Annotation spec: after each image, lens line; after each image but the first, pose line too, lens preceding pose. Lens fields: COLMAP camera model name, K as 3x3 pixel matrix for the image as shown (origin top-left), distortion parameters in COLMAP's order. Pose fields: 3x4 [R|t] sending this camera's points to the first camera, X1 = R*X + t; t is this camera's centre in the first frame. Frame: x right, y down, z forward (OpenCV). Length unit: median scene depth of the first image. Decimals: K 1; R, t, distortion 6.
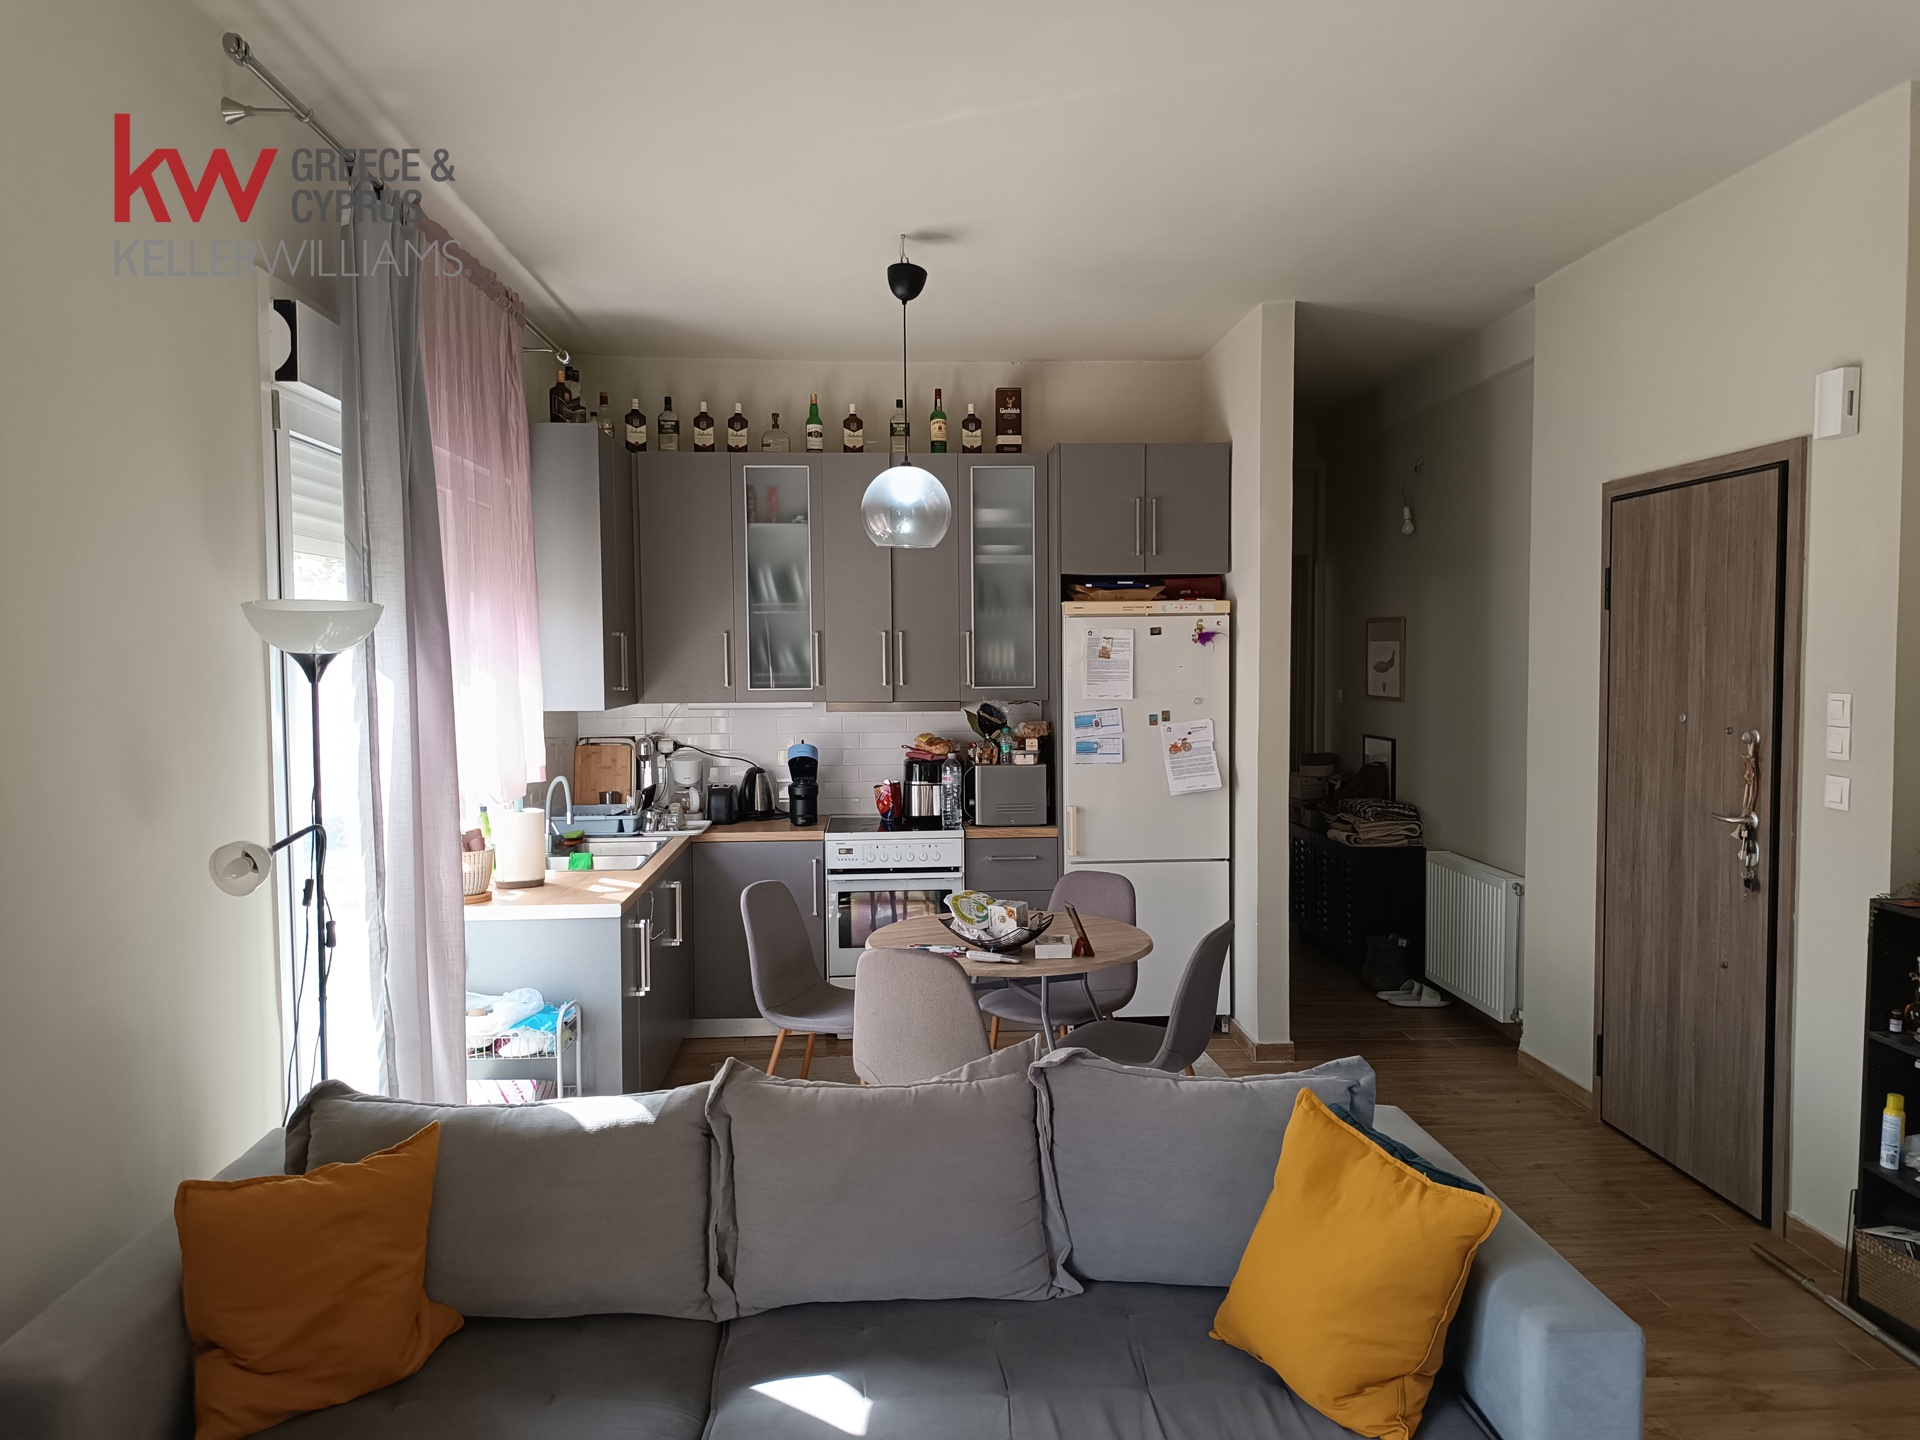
lens RADIAL K [[1363.5, 0, 956.3], [0, 1363.5, 728.5], [0, 0, 1]] dist [0.035004, -0.042697]
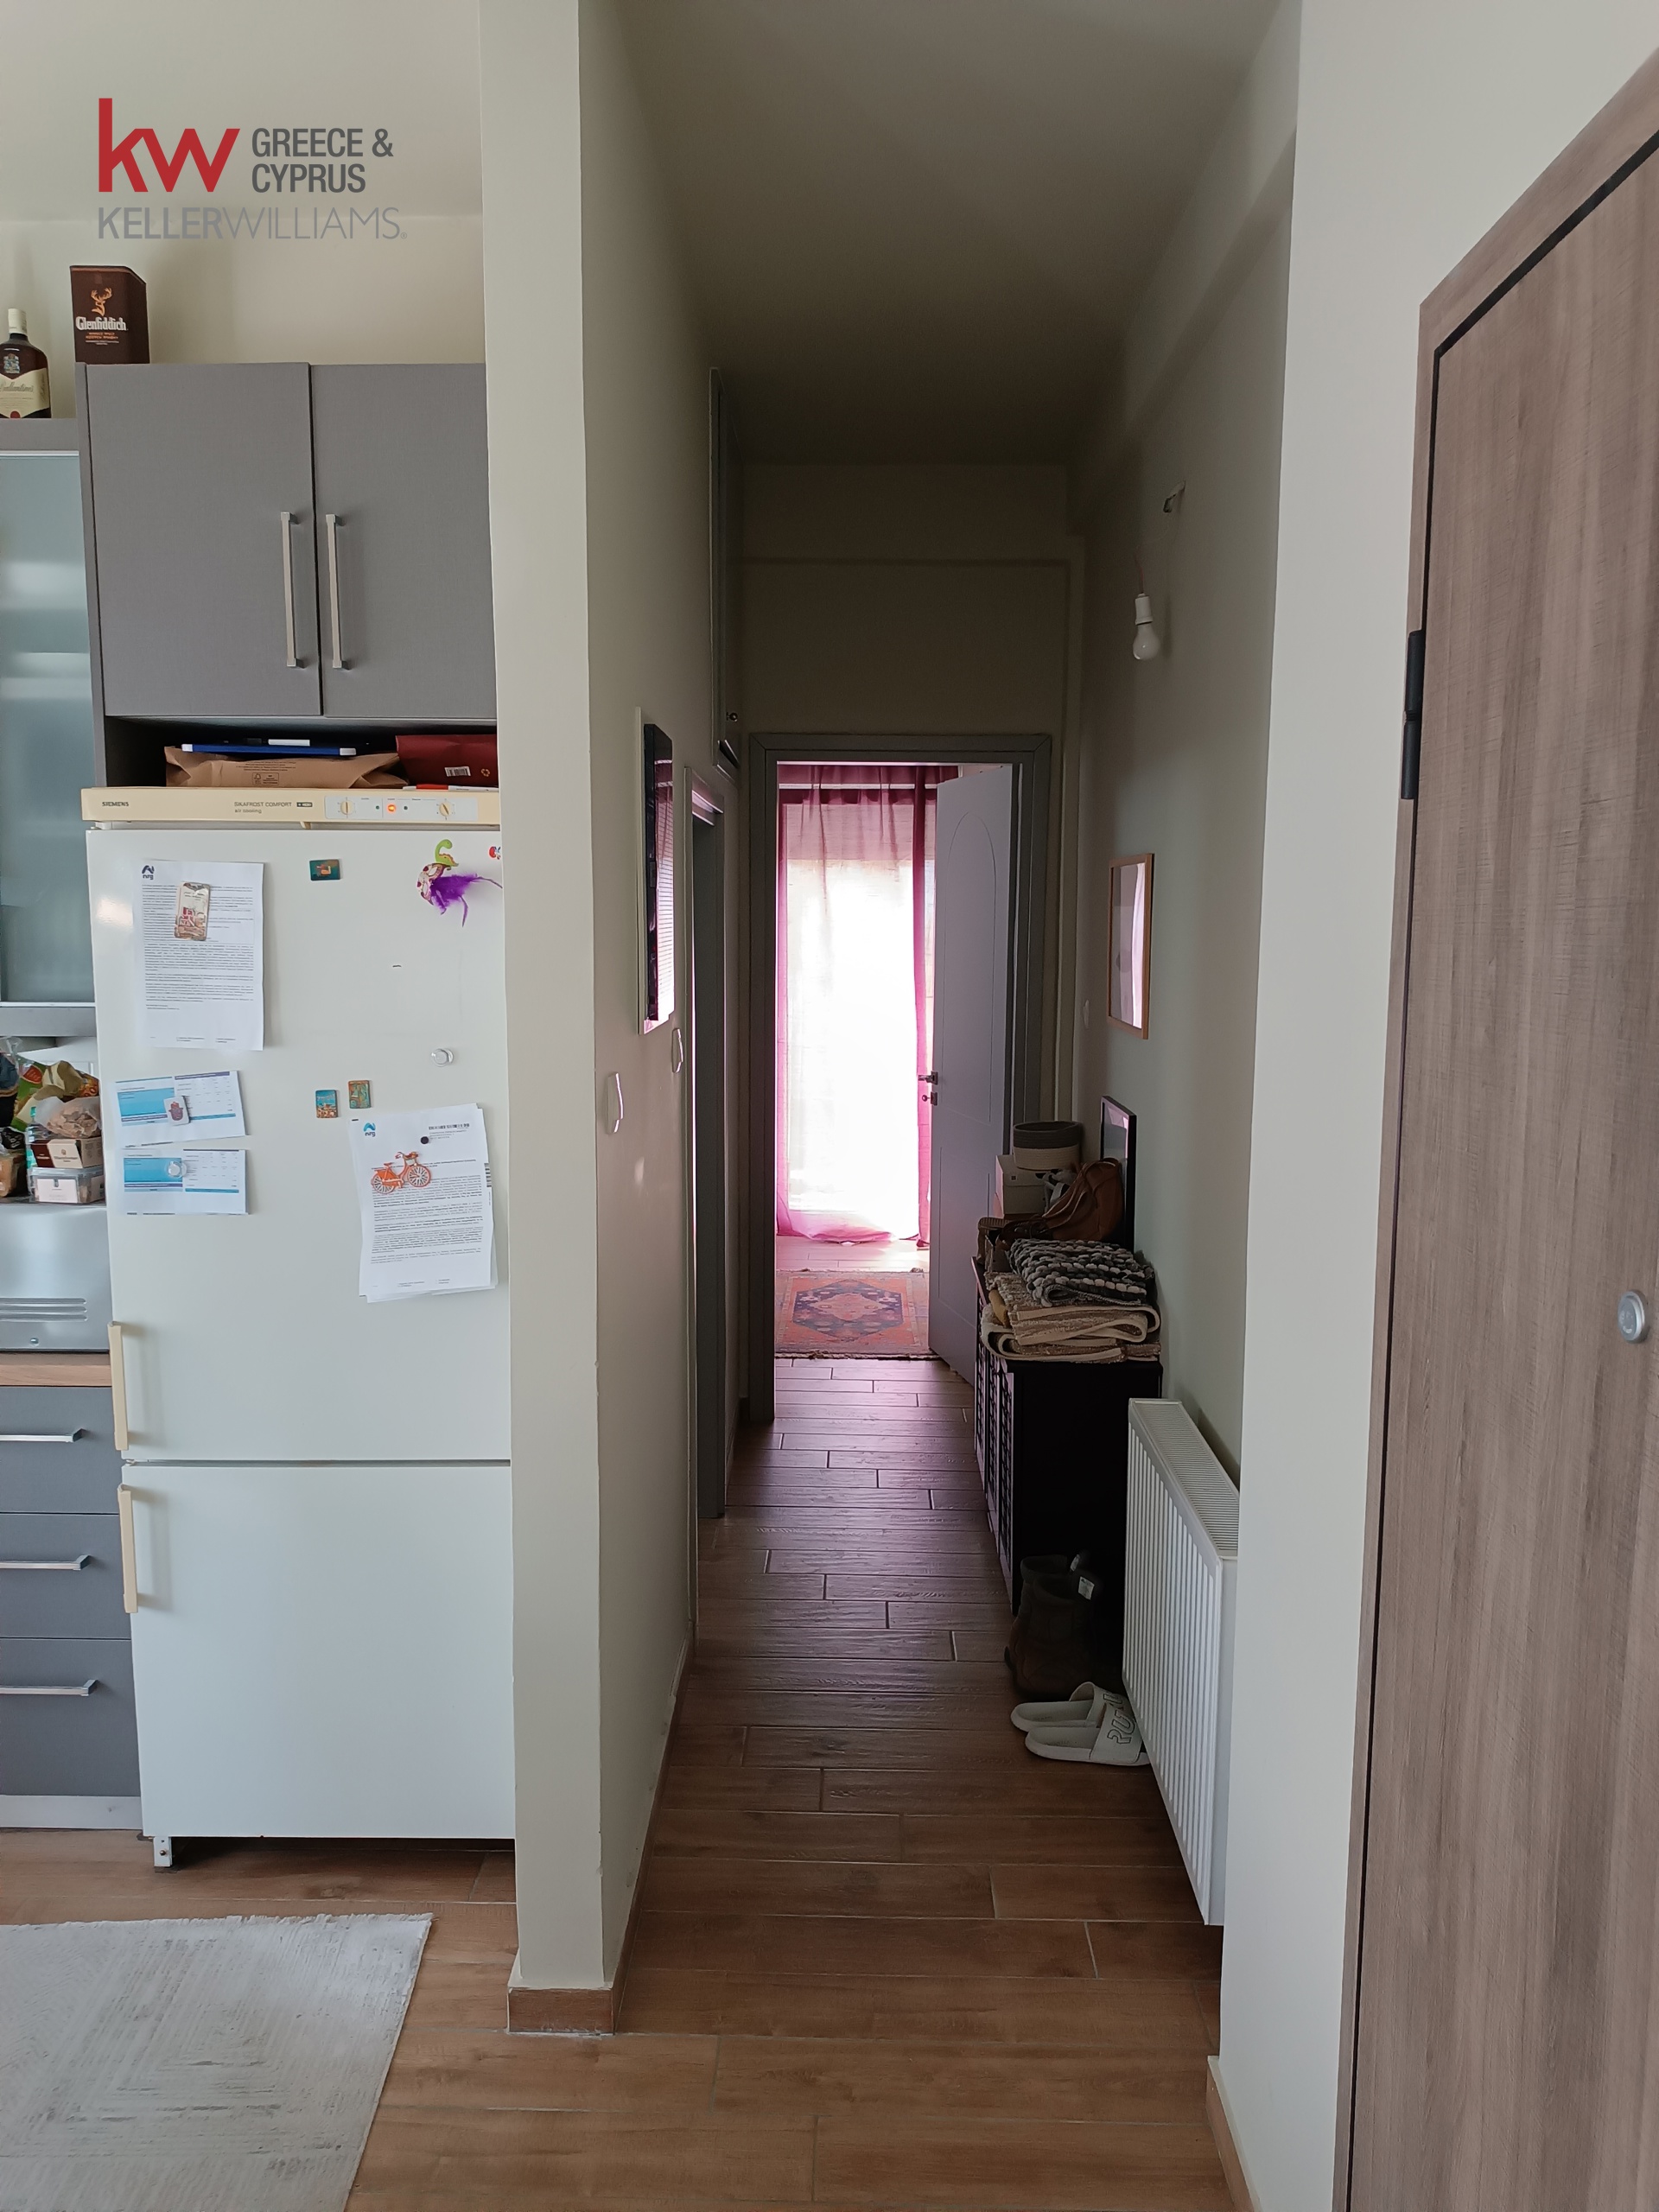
lens RADIAL K [[1570.8, 0, 849.8], [0, 1570.8, 1102.1], [0, 0, 1]] dist [0.035004, -0.042697]
pose [[0.997897, 0.022510, -0.060784, 0.386556], [-0.018383, 0.997542, 0.067615, -0.047813], [0.062156, -0.066355, 0.995858, 0.690087]]
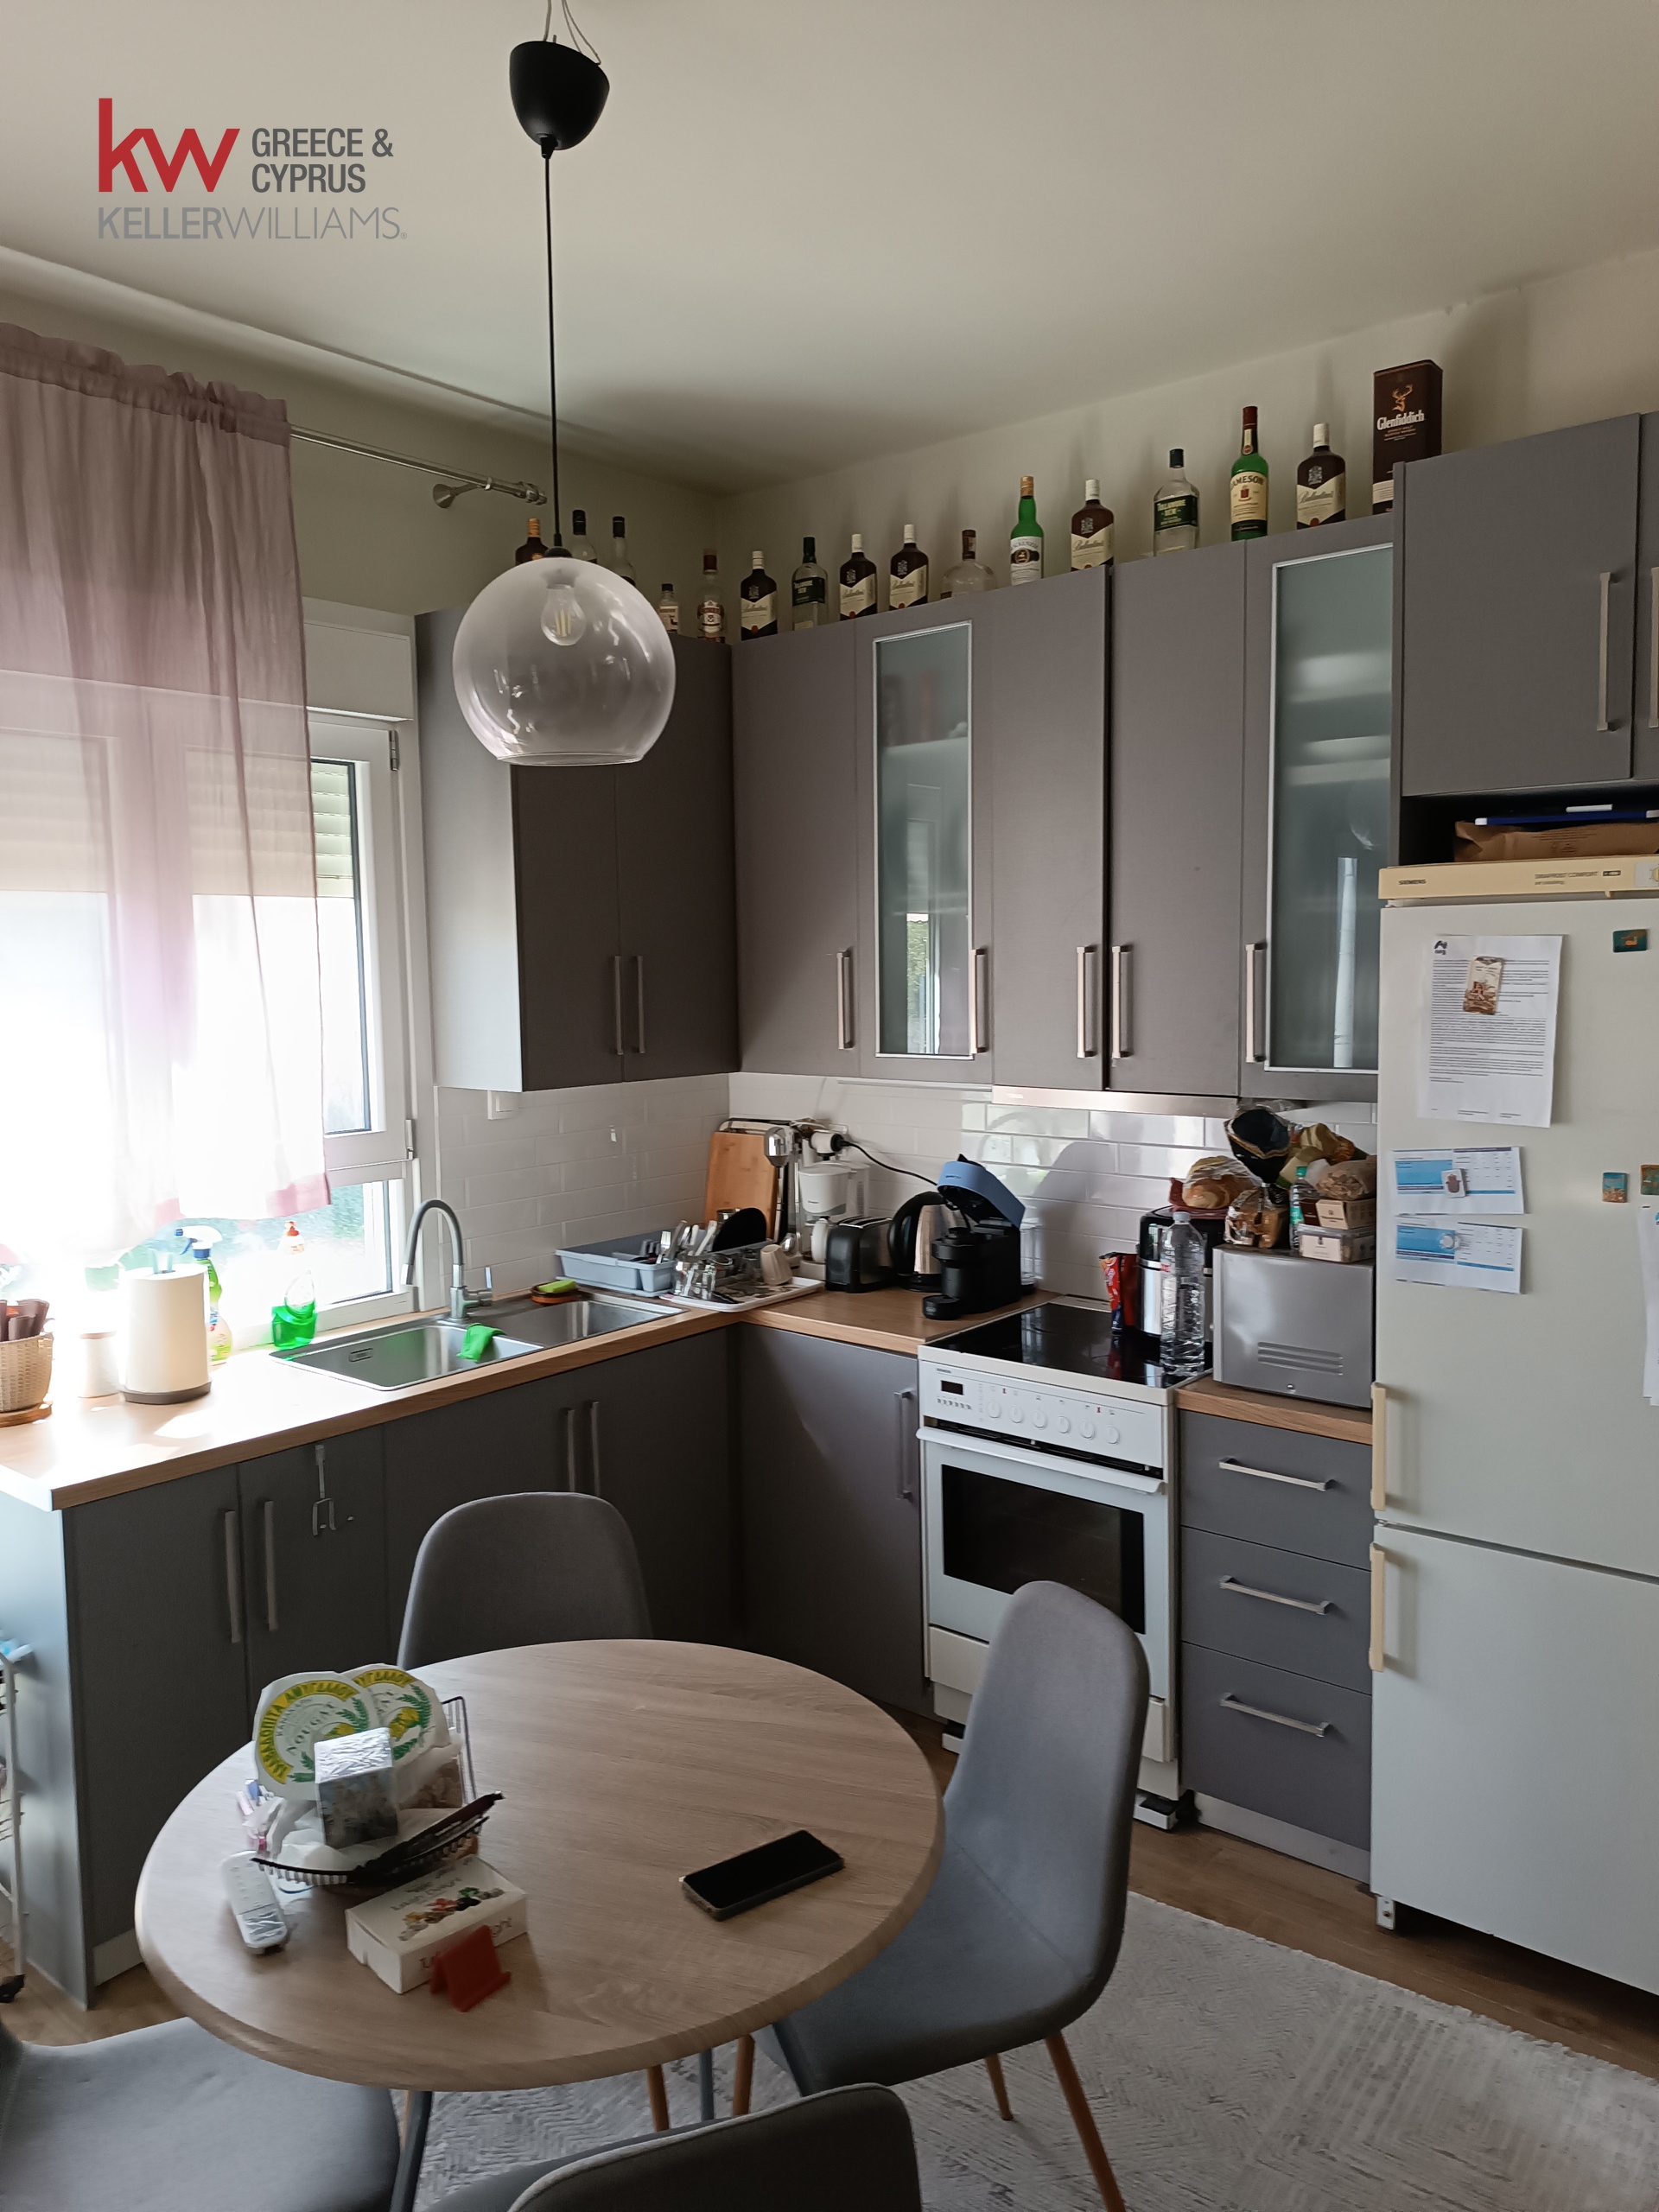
lens RADIAL K [[1570.8, 0, 812.1], [0, 1570.8, 1105.3], [0, 0, 1]] dist [0.035004, -0.042697]
pose [[0.723807, 0.059390, -0.687442, 0.335519], [-0.026543, 0.997948, 0.058269, -0.056625], [0.689492, -0.023929, 0.723898, 0.670140]]
